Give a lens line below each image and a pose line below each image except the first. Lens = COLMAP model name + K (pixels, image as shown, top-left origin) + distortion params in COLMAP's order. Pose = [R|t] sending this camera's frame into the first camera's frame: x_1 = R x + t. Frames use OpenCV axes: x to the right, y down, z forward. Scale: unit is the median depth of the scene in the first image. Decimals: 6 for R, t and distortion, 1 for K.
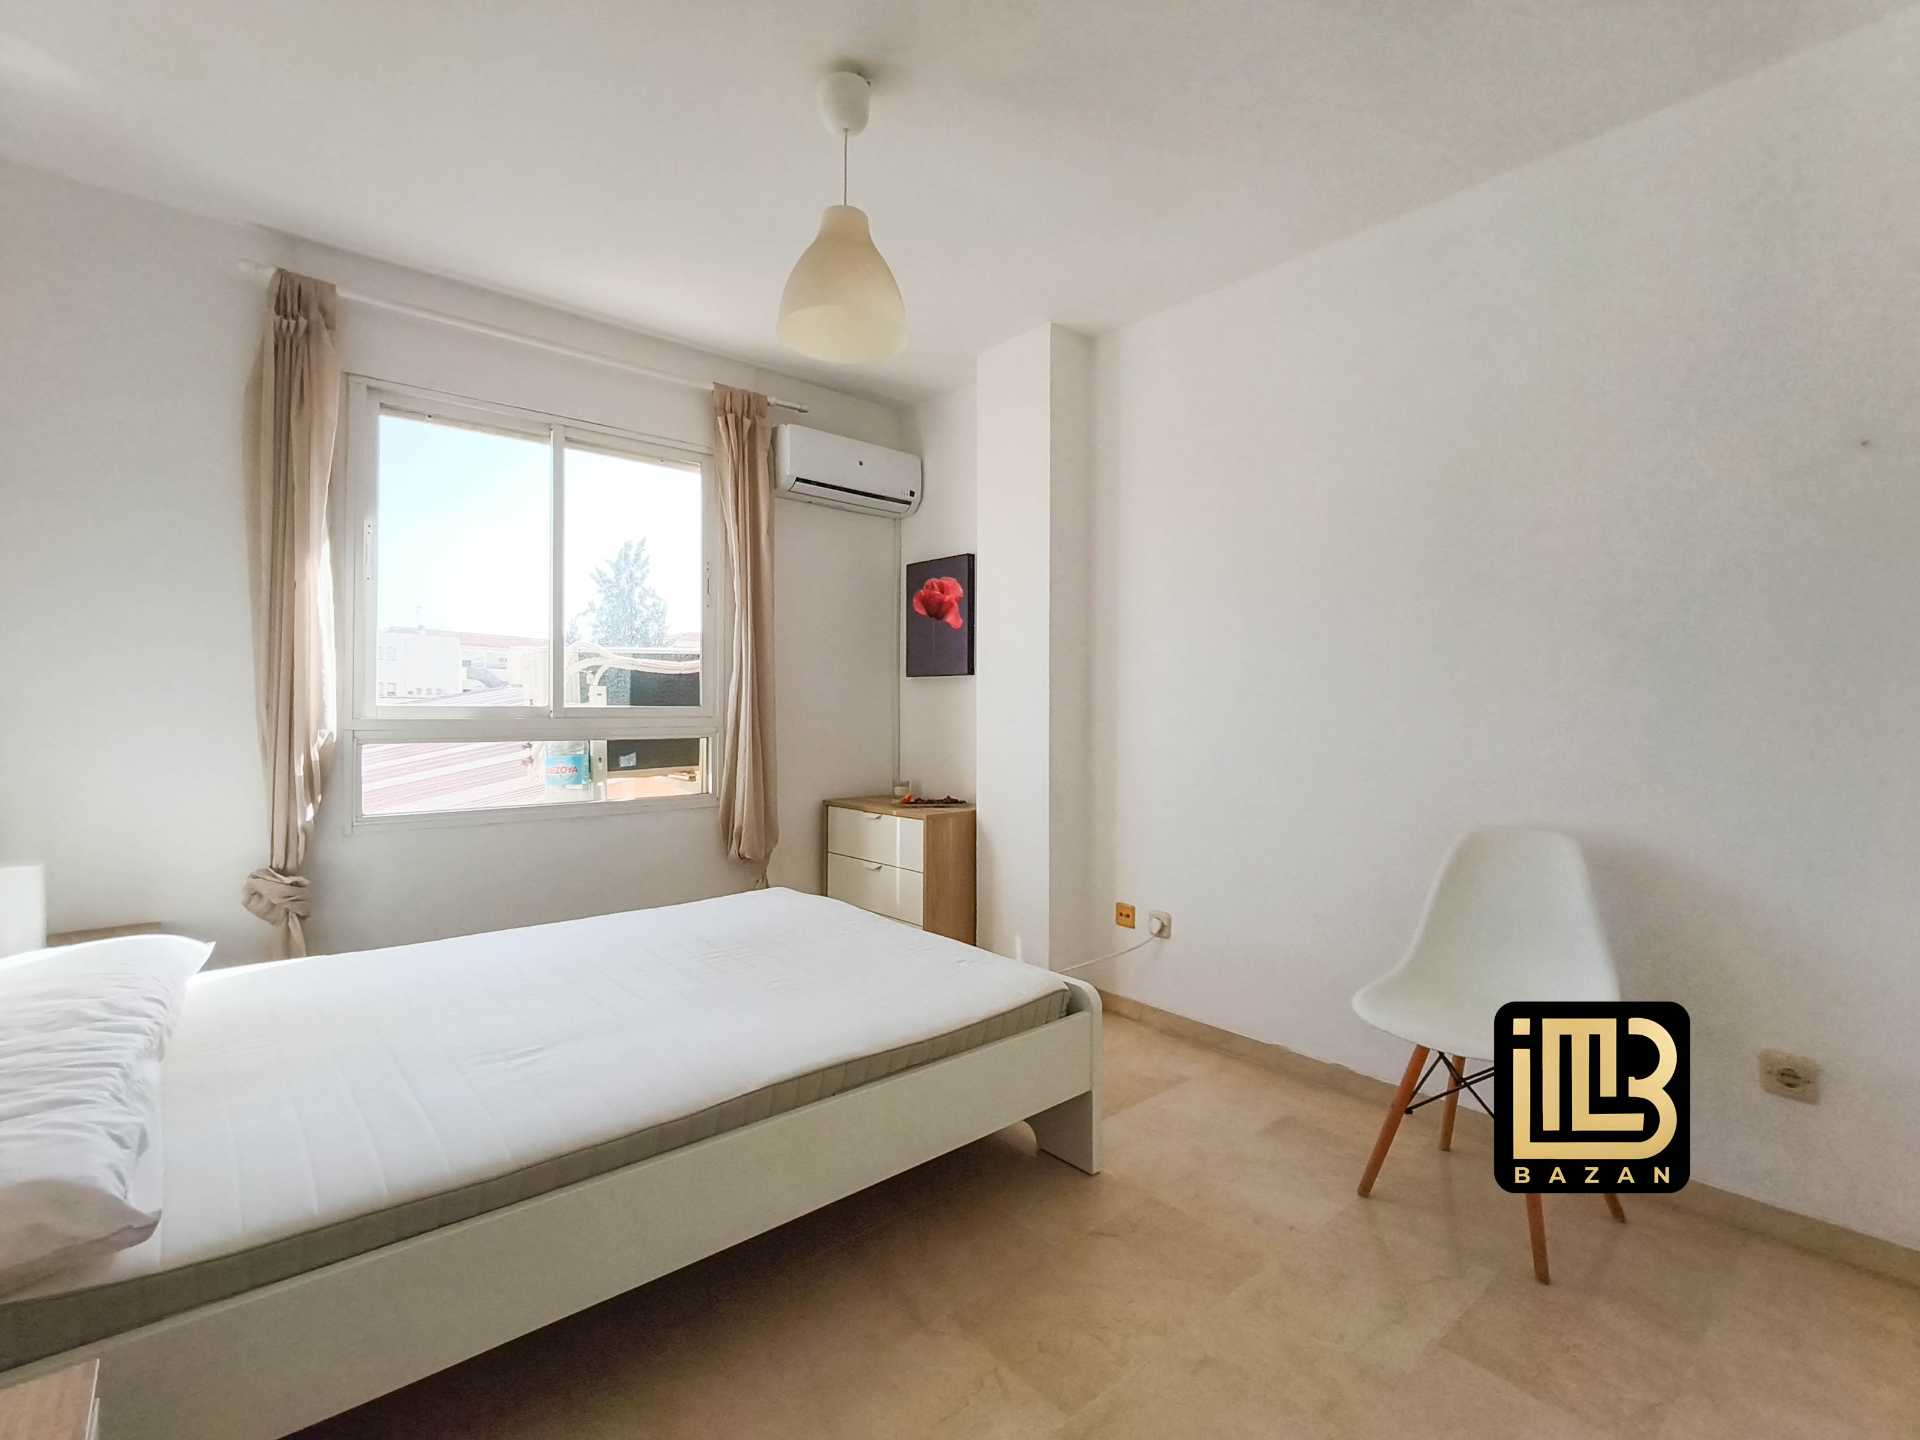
lens RADIAL K [[845.5, 0, 960.0], [0, 845.5, 720.0], [0, 0, 1]] dist [-0.012381, -0.000268]
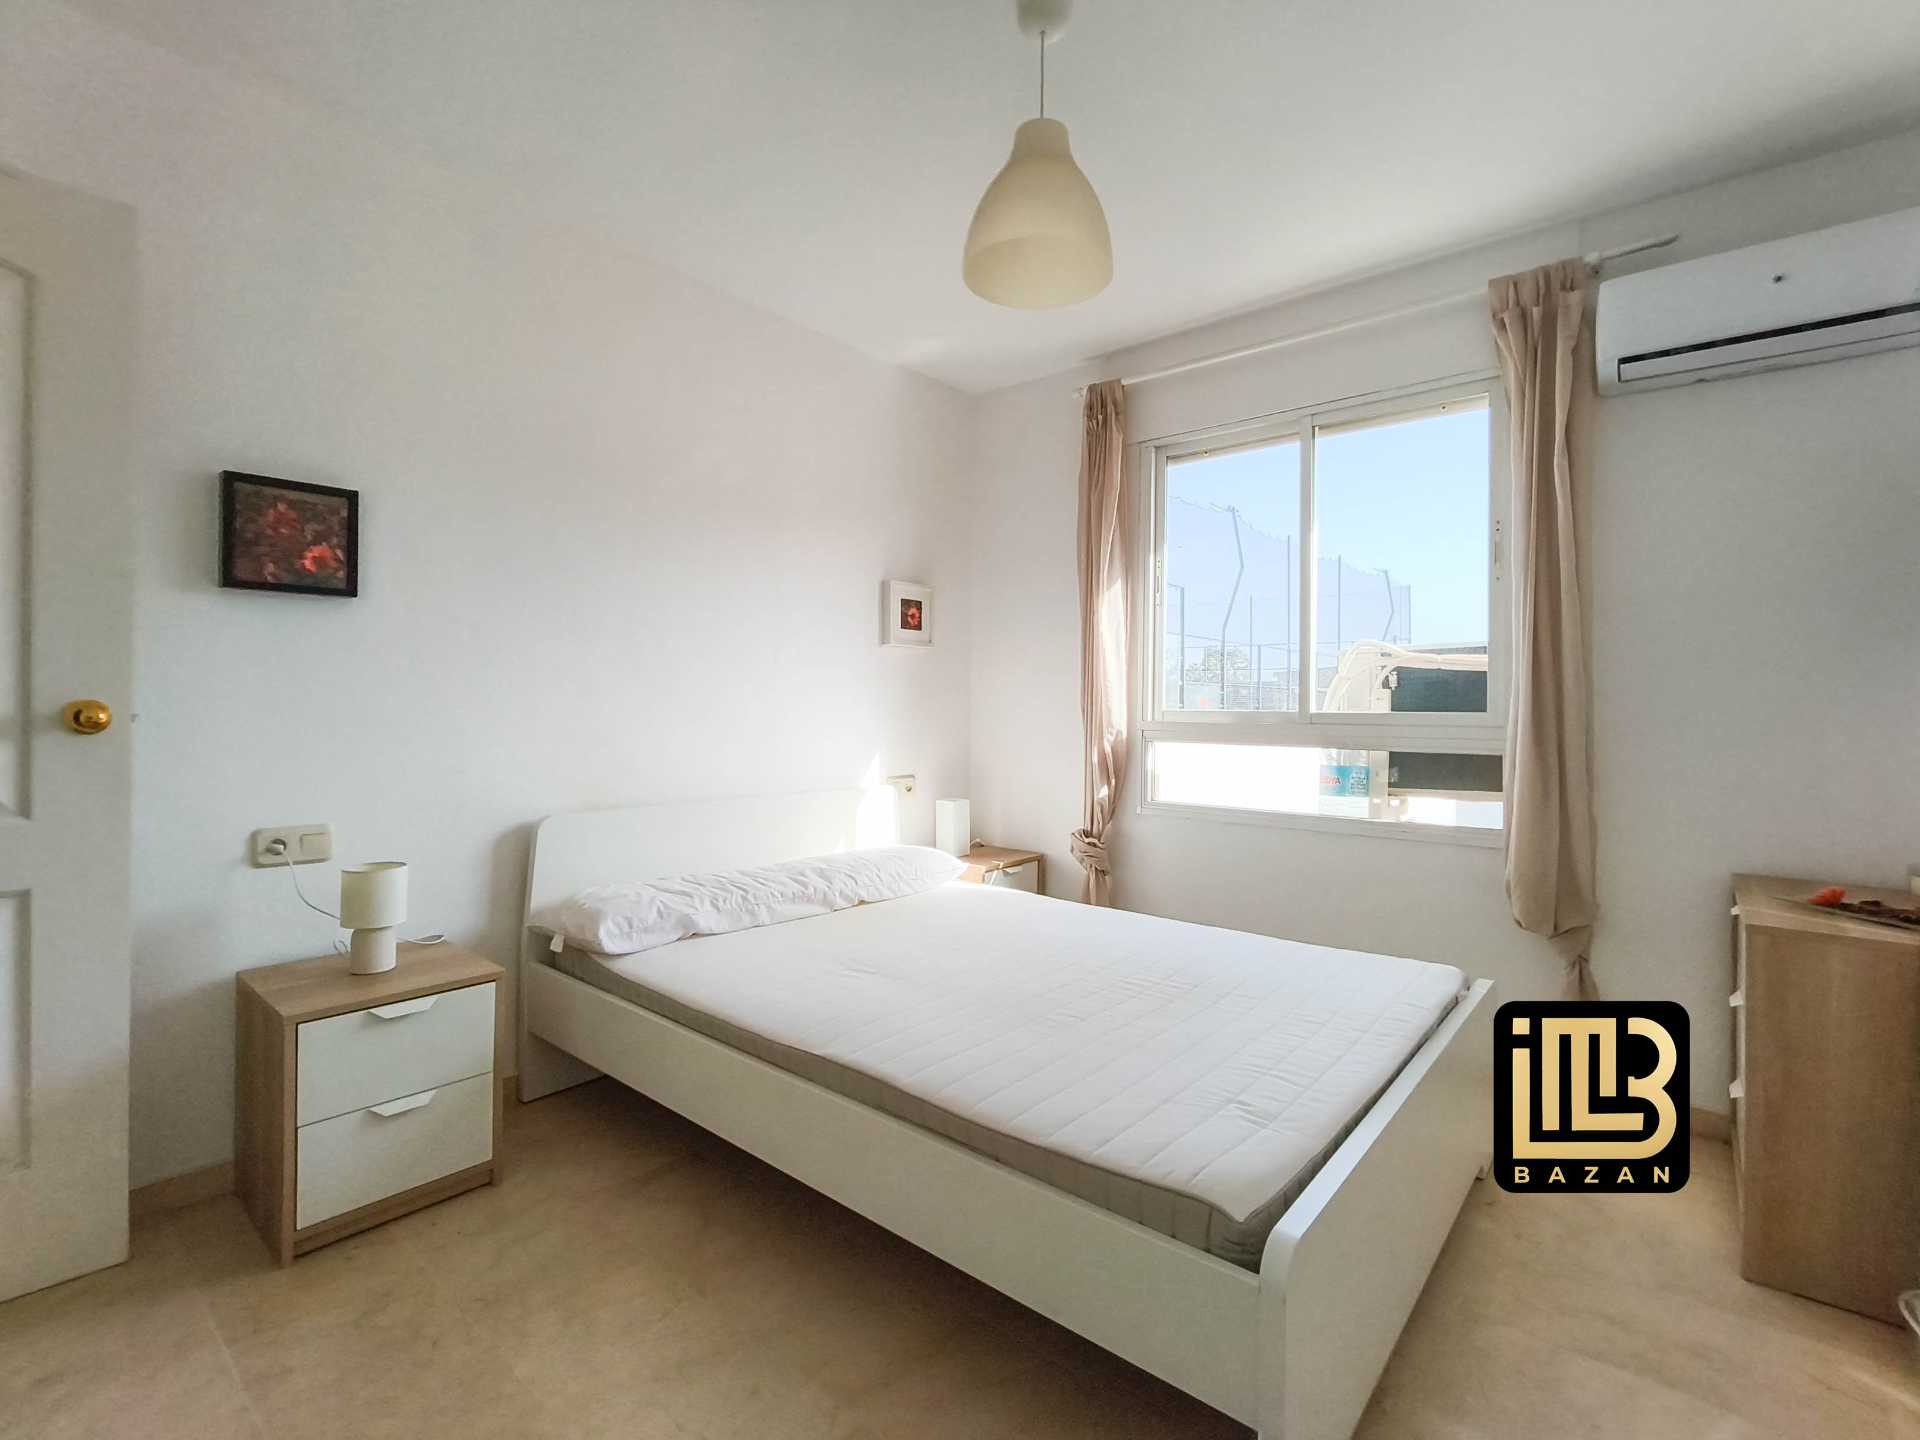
lens RADIAL K [[889.0, 0, 952.5], [0, 889.0, 702.9], [0, 0, 1]] dist [-0.001634, -0.000604]
pose [[0.150615, -0.000486, -0.988592, 0.457767], [-0.018940, 0.999815, -0.003377, -0.015376], [0.988411, 0.019232, 0.150578, 0.460790]]
